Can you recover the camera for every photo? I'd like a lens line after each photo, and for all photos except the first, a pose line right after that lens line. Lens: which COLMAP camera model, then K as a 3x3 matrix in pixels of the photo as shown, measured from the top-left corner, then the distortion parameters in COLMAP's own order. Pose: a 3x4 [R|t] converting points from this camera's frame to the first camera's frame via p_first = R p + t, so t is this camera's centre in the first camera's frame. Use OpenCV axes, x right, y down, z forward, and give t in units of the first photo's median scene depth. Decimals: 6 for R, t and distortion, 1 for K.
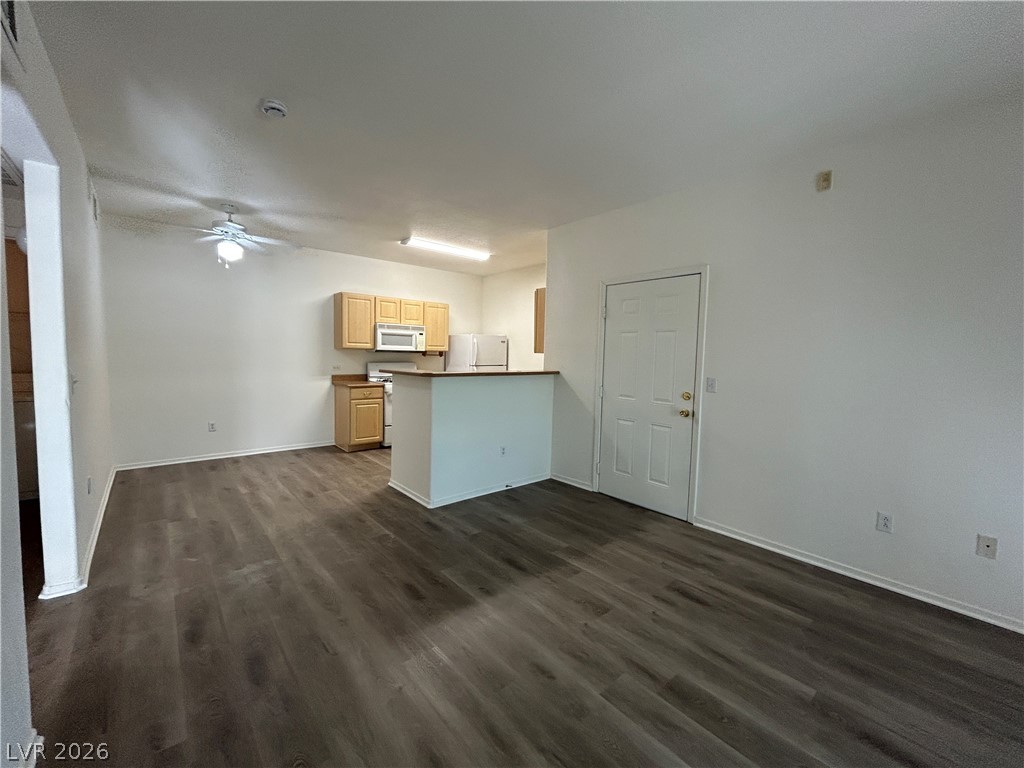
lens RADIAL K [[416.7, 0, 511.1], [0, 416.7, 380.0], [0, 0, 1]] dist [-0.001788, 0.001134]
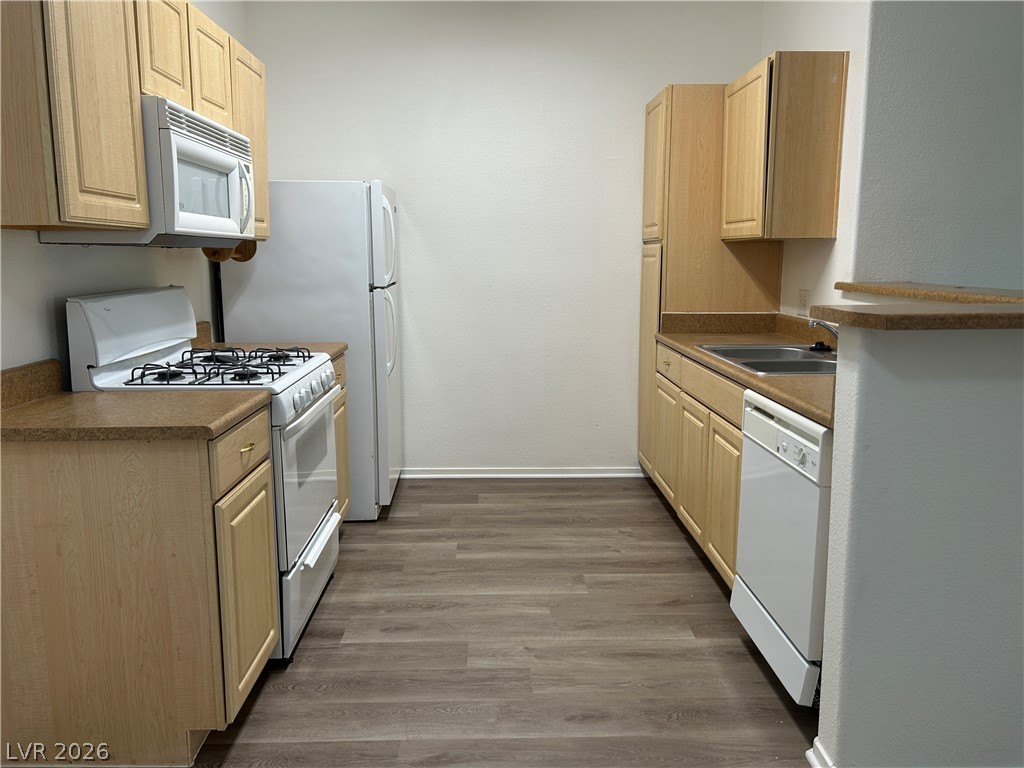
lens RADIAL K [[774.2, 0, 506.6], [0, 774.2, 373.0], [0, 0, 1]] dist [0.049150, -0.020372]
pose [[0.633738, -0.140280, 0.760722, -0.891588], [0.066440, 0.989656, 0.127146, -0.072459], [-0.770689, -0.030035, 0.636503, 1.073415]]
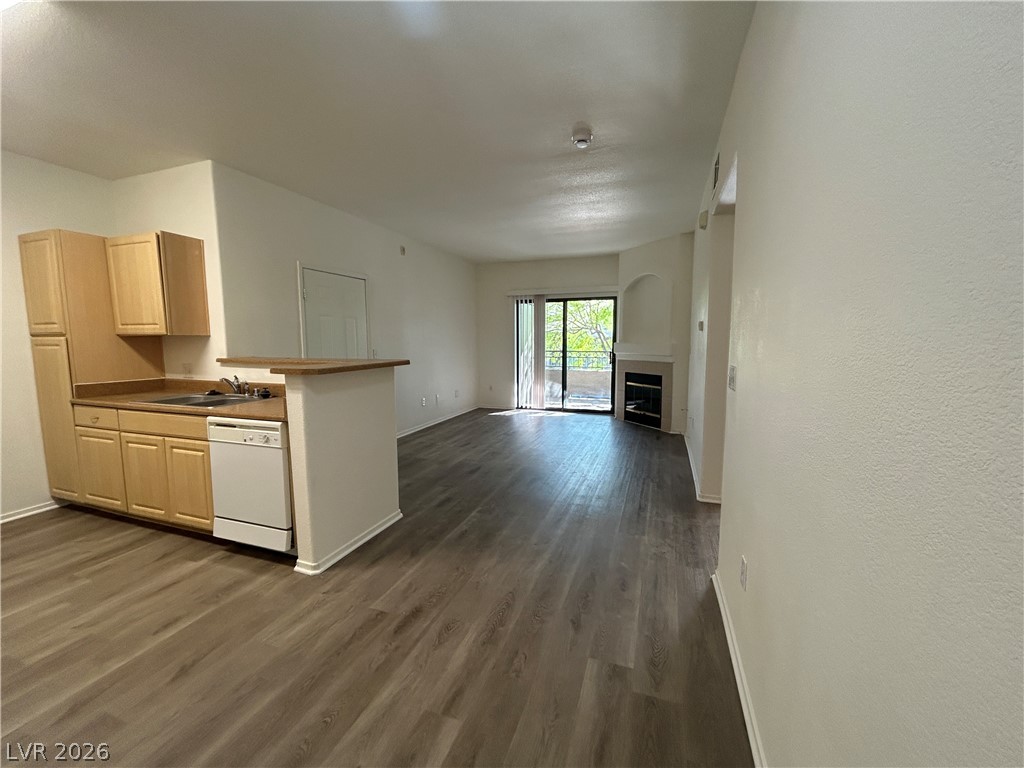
lens RADIAL K [[416.7, 0, 511.1], [0, 416.7, 381.3], [0, 0, 1]] dist [-0.001788, 0.001134]
pose [[-0.490855, -0.108945, 0.864403, -1.083453], [0.050373, 0.986942, 0.152994, -0.095843], [-0.869784, 0.118640, -0.478958, 1.250652]]
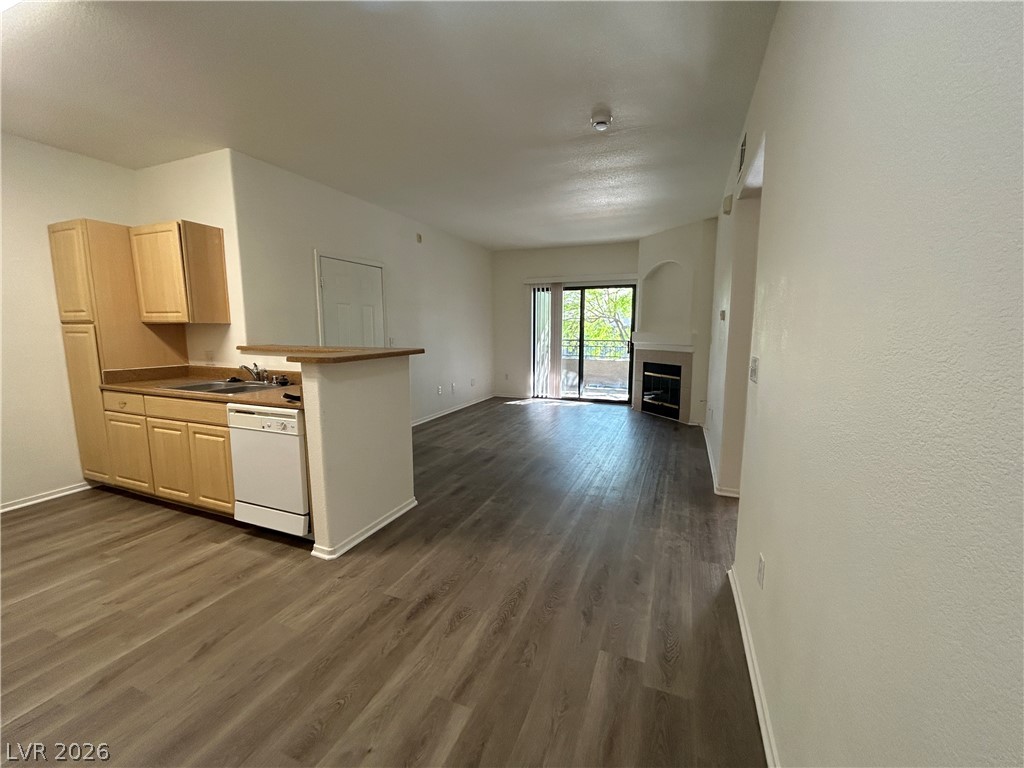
lens RADIAL K [[416.7, 0, 511.1], [0, 416.7, 381.8], [0, 0, 1]] dist [-0.001788, 0.001134]
pose [[-0.454710, -0.137833, 0.879910, -1.078867], [0.048651, 0.982633, 0.179066, -0.096630], [-0.889310, 0.124232, -0.440107, 1.242941]]
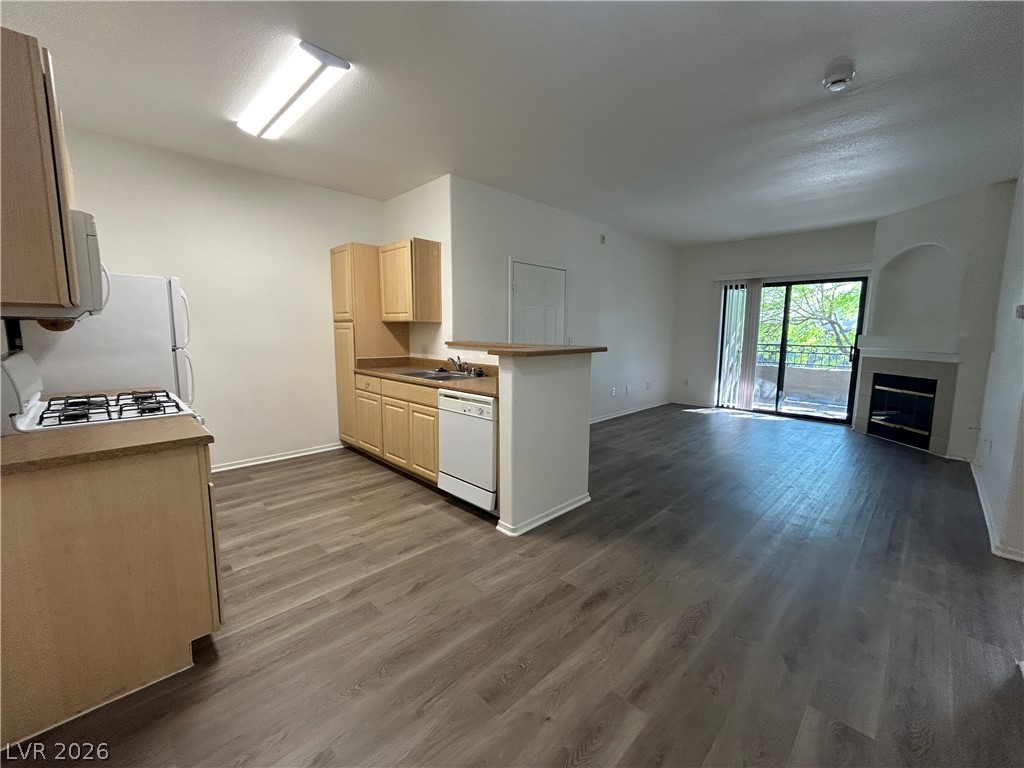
lens RADIAL K [[416.7, 0, 511.3], [0, 416.7, 382.1], [0, 0, 1]] dist [-0.001788, 0.001134]
pose [[-0.070246, -0.147761, 0.986525, -1.078865], [0.056670, 0.986780, 0.151834, -0.088524], [-0.995919, 0.066573, -0.060944, 1.271509]]
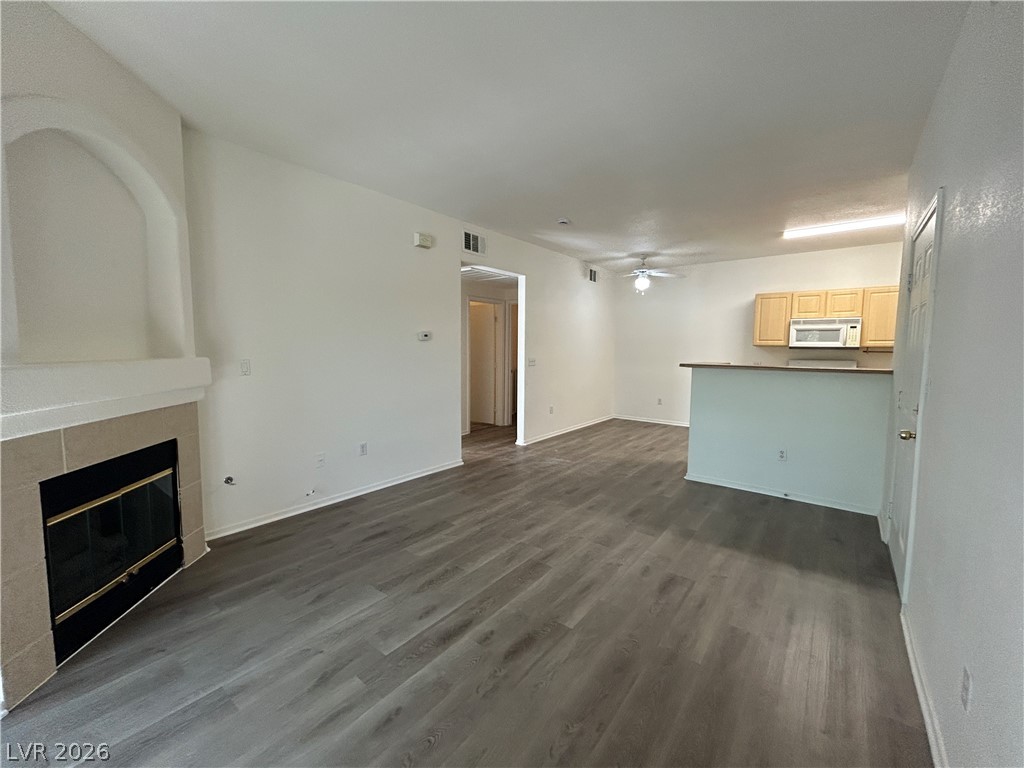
lens RADIAL K [[416.7, 0, 511.2], [0, 416.7, 381.5], [0, 0, 1]] dist [-0.001788, 0.001134]
pose [[0.194889, 0.061727, -0.978881, 0.894362], [-0.066747, 0.996539, 0.049552, 0.008630], [0.978551, 0.055680, 0.198335, 0.283862]]
